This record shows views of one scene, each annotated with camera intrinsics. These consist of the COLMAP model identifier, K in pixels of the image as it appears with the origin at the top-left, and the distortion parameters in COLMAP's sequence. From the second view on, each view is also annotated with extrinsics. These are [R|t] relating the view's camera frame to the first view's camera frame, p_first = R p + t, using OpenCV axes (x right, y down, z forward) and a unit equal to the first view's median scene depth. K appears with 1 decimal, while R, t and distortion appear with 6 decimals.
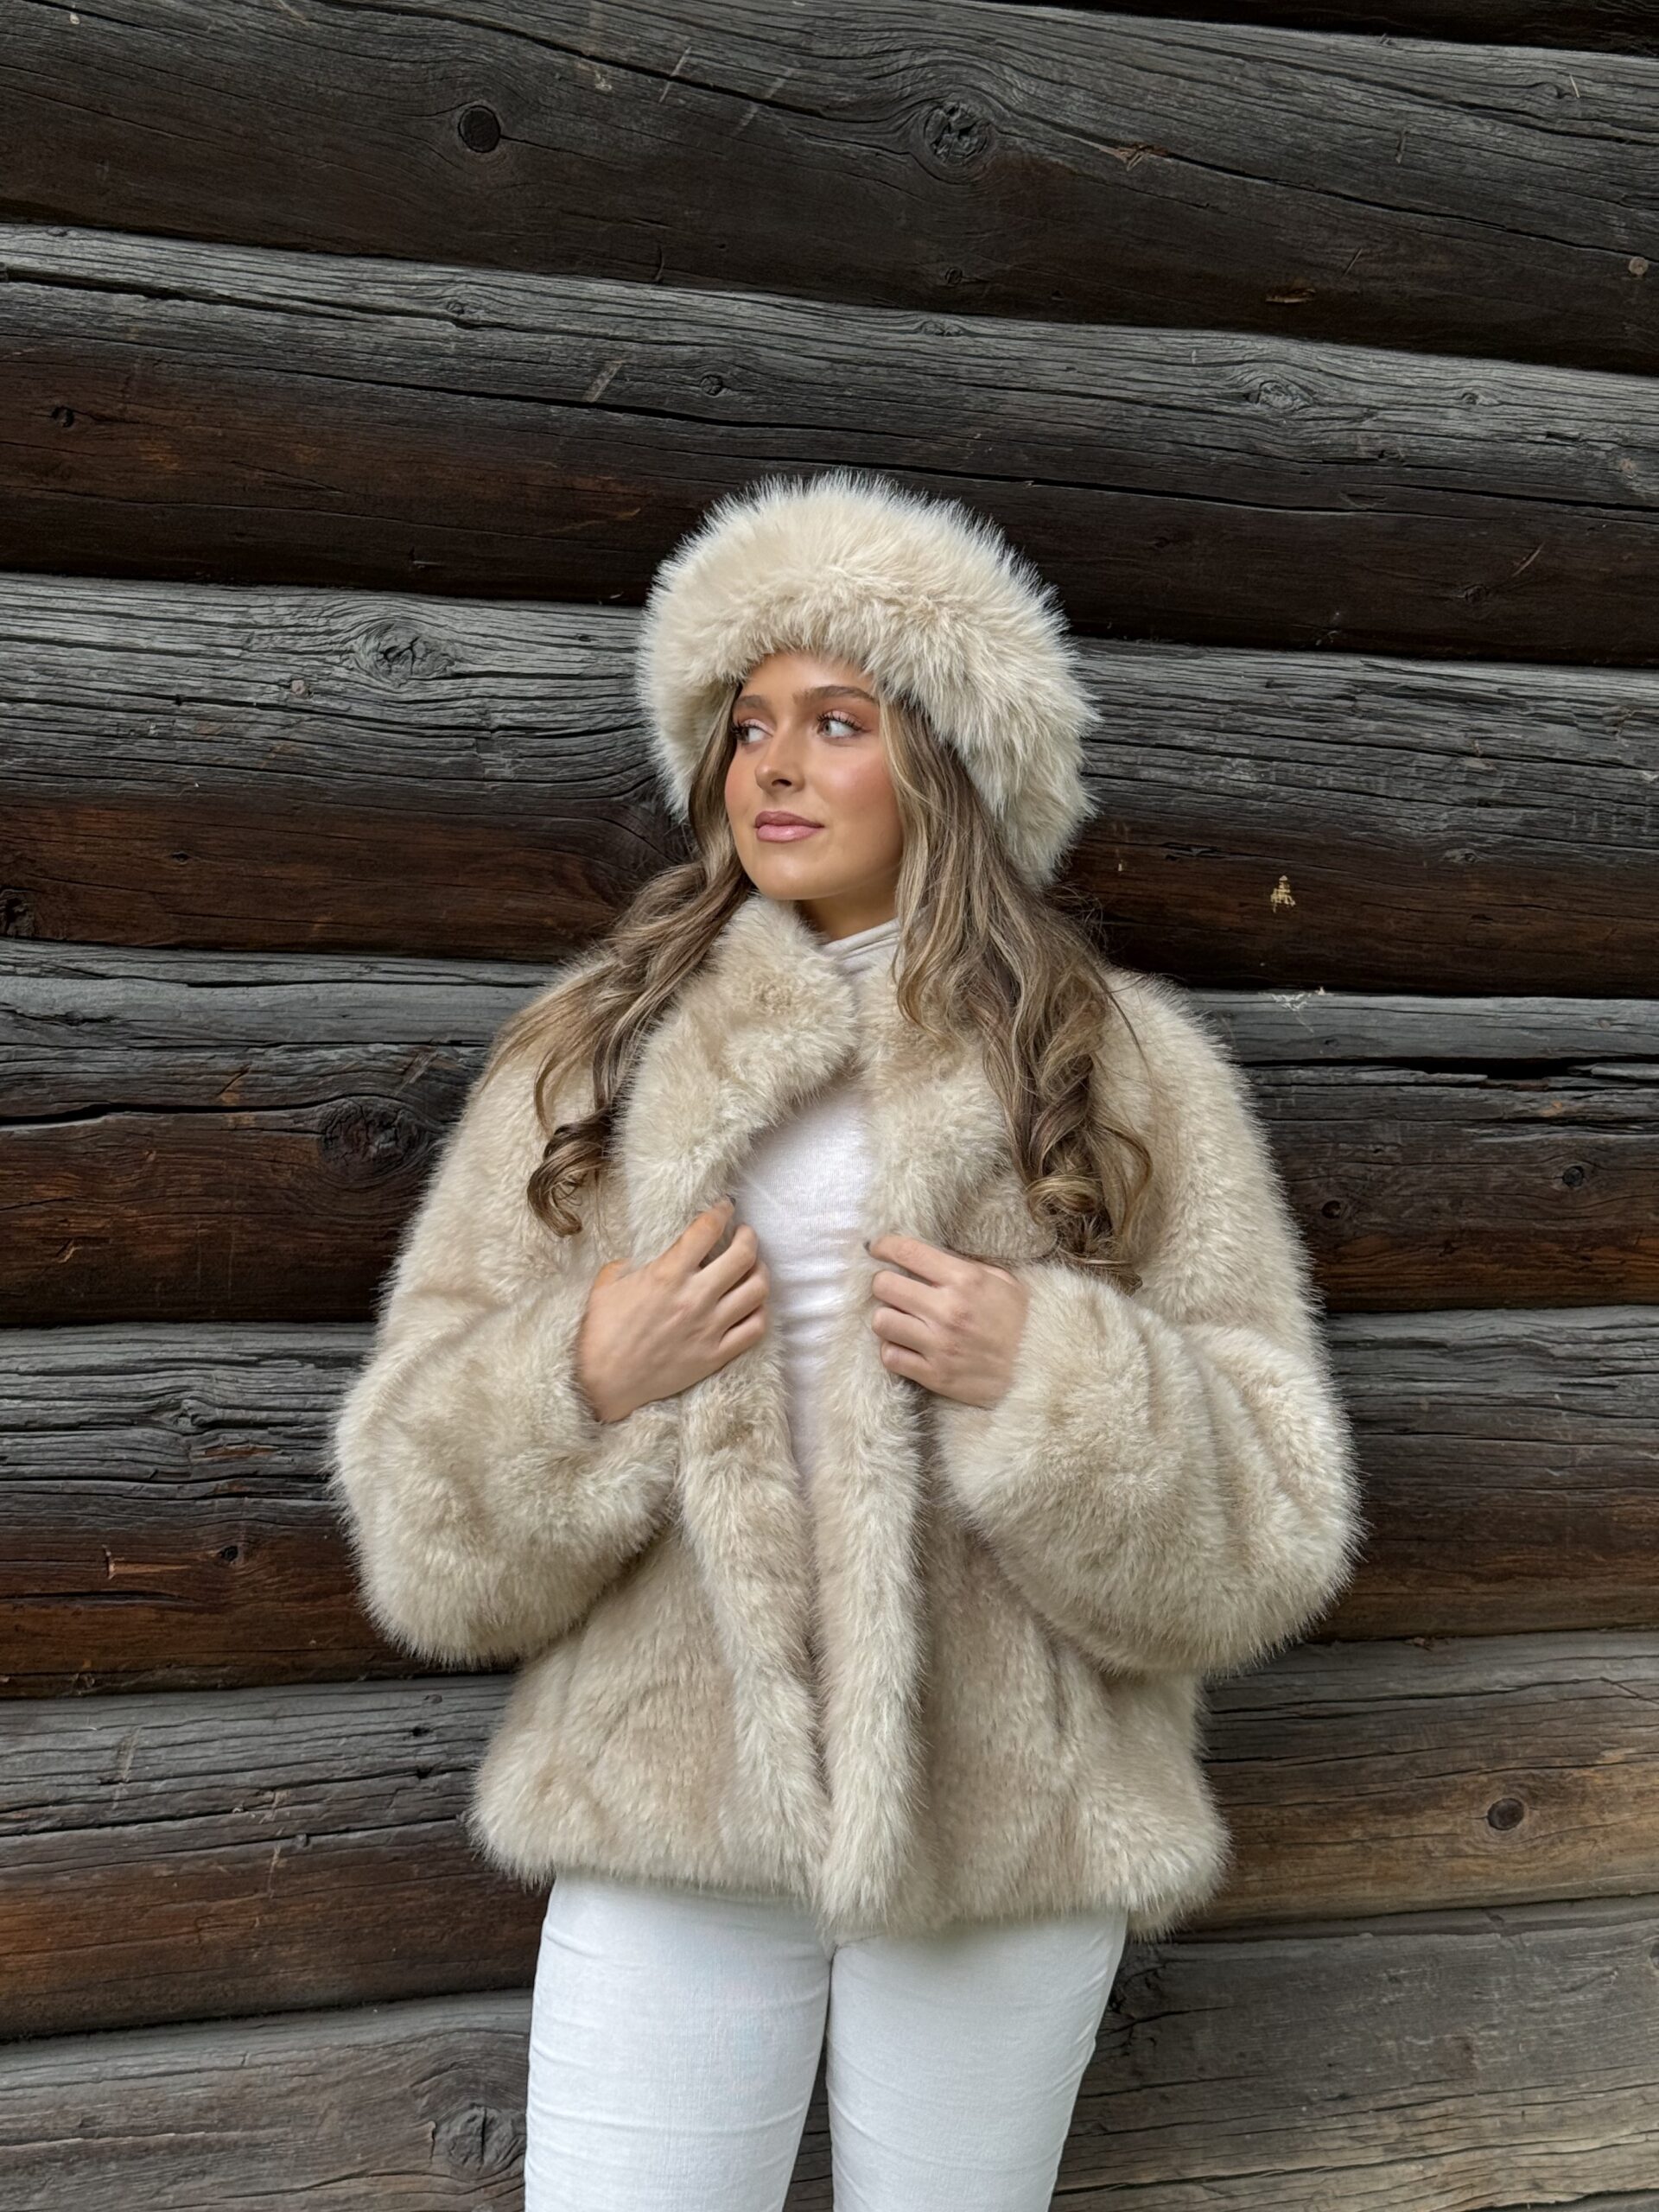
lens RADIAL K [[3166.9, 0, 850.8], [0, 3166.9, 1095.9], [0, 0, 1]] dist [0.108428, 0.000000]
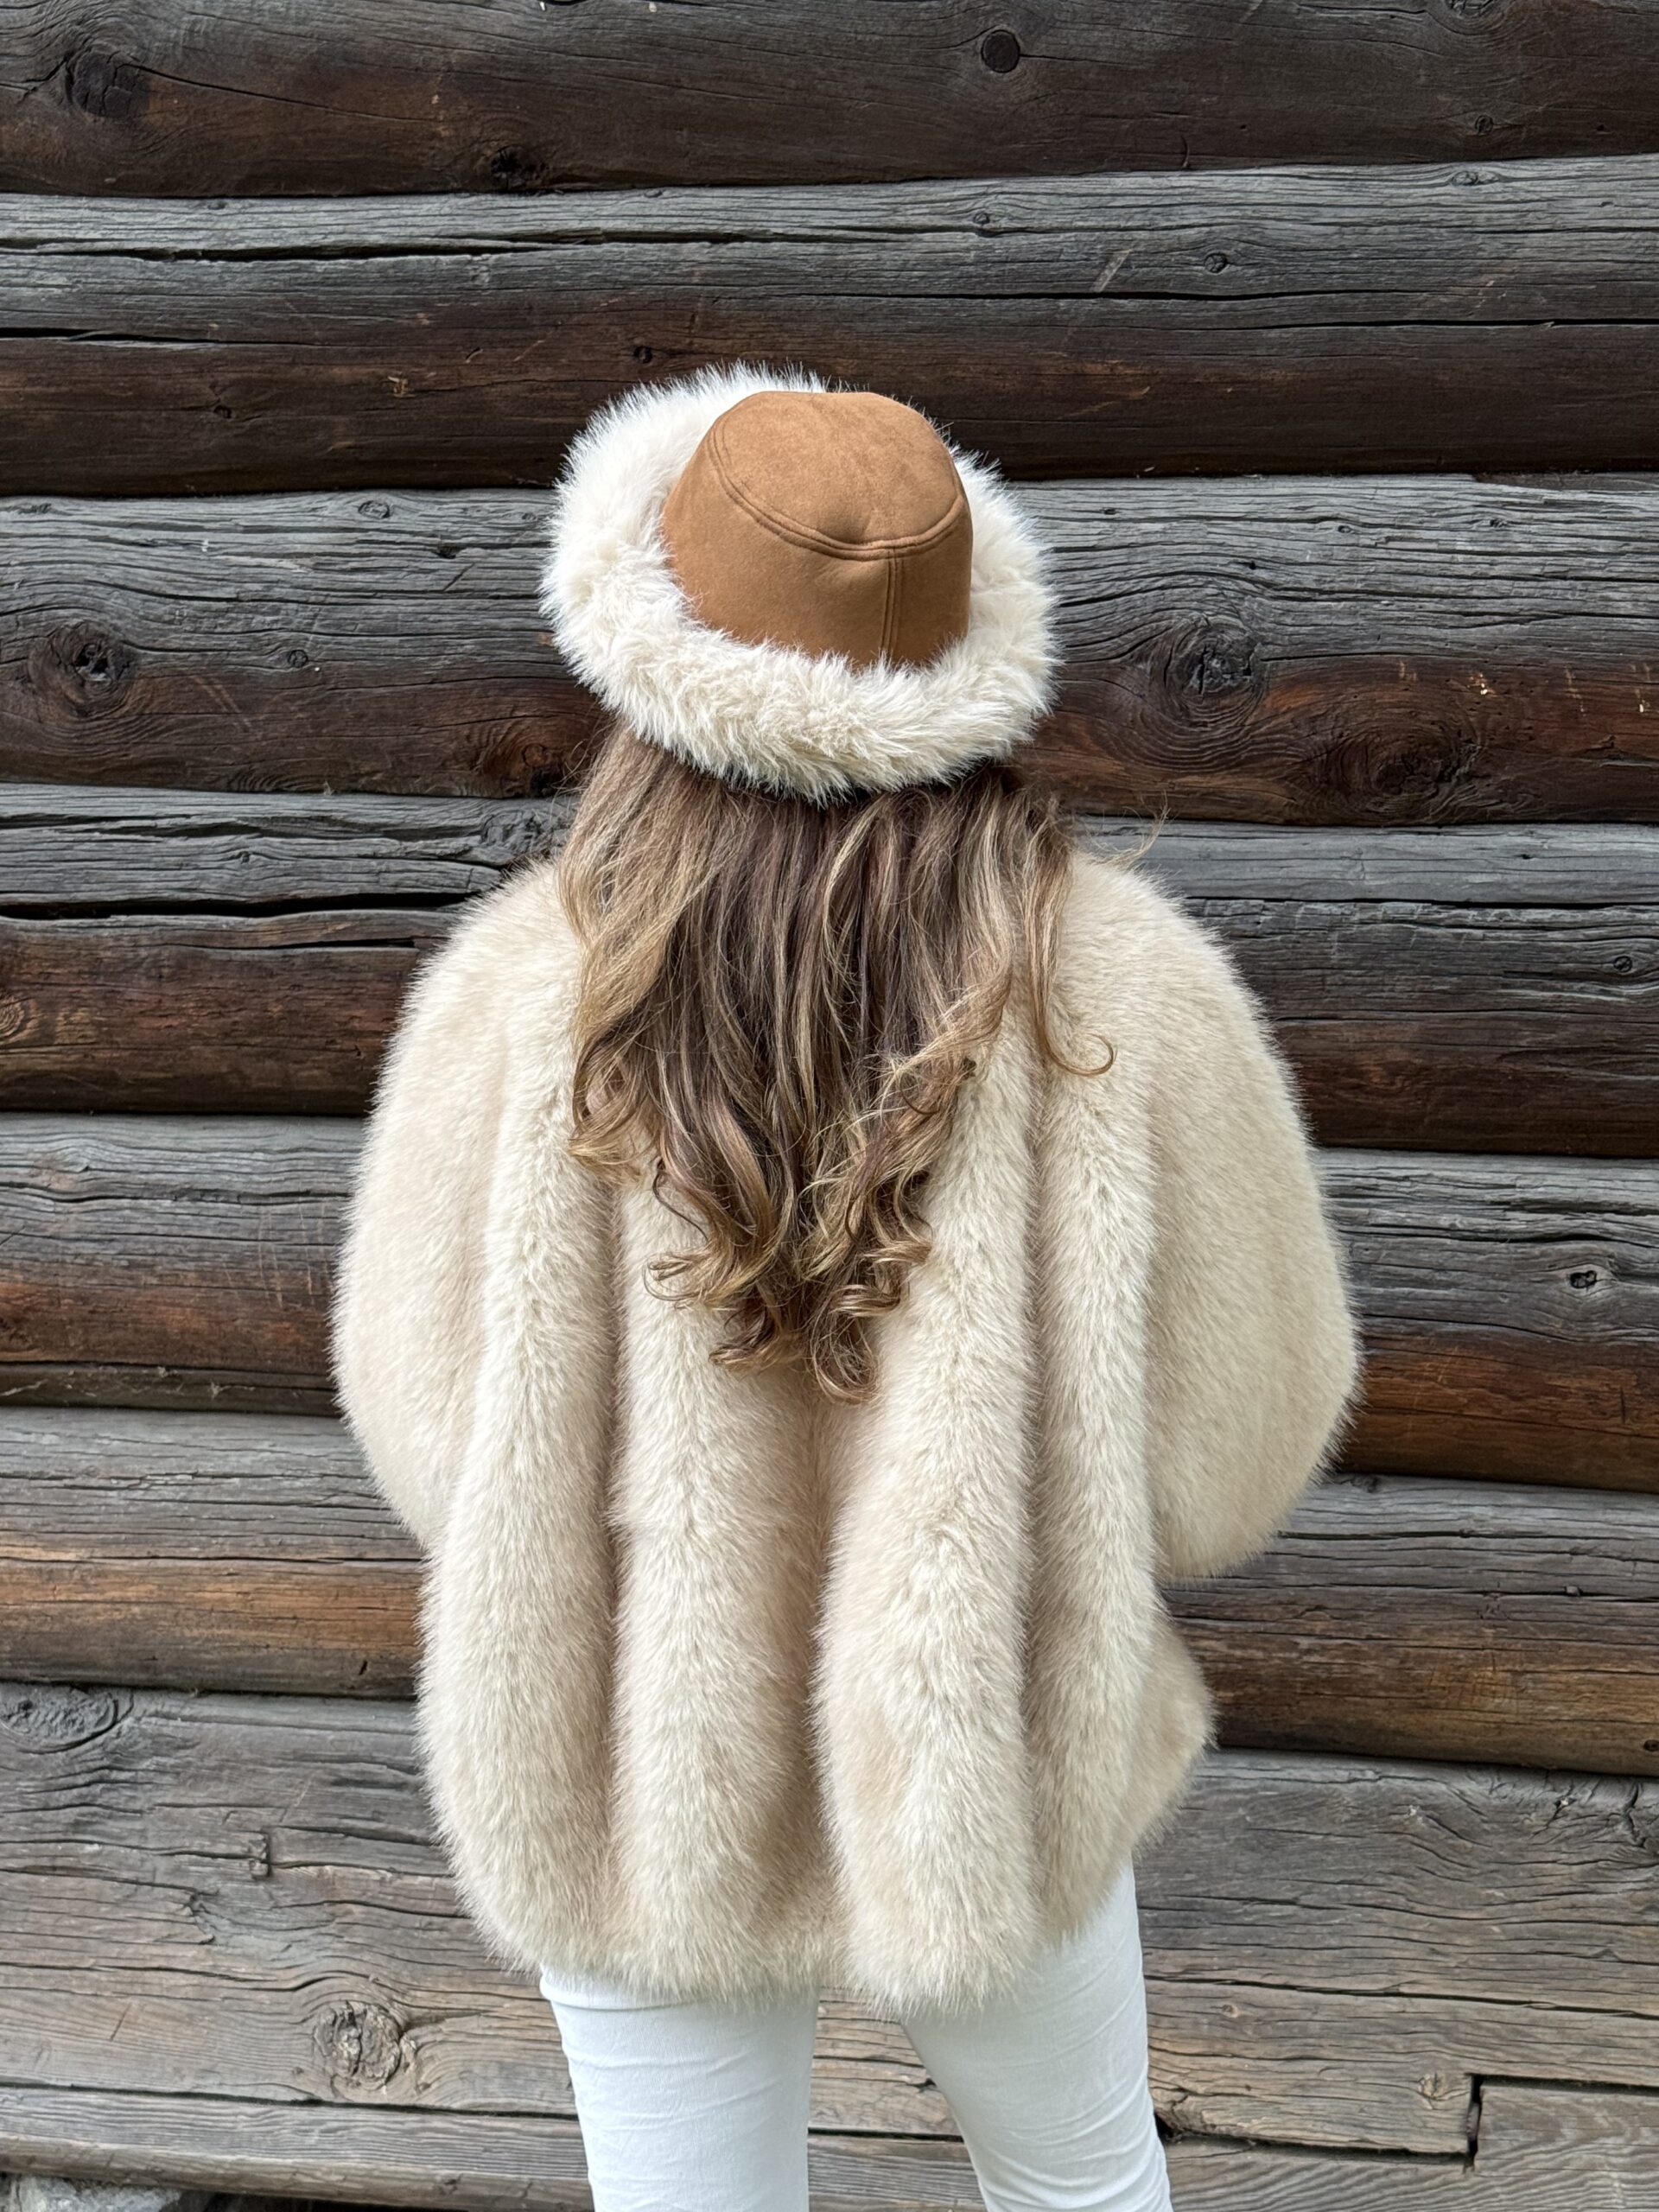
lens RADIAL K [[3166.9, 0, 797.0], [0, 3166.9, 1090.0], [0, 0, 1]] dist [0.108428, 0.000000]
pose [[0.871841, 0.032062, -0.488738, 0.363220], [-0.009569, 0.998780, 0.048452, 0.001252], [0.489695, -0.037566, 0.871084, -0.004415]]
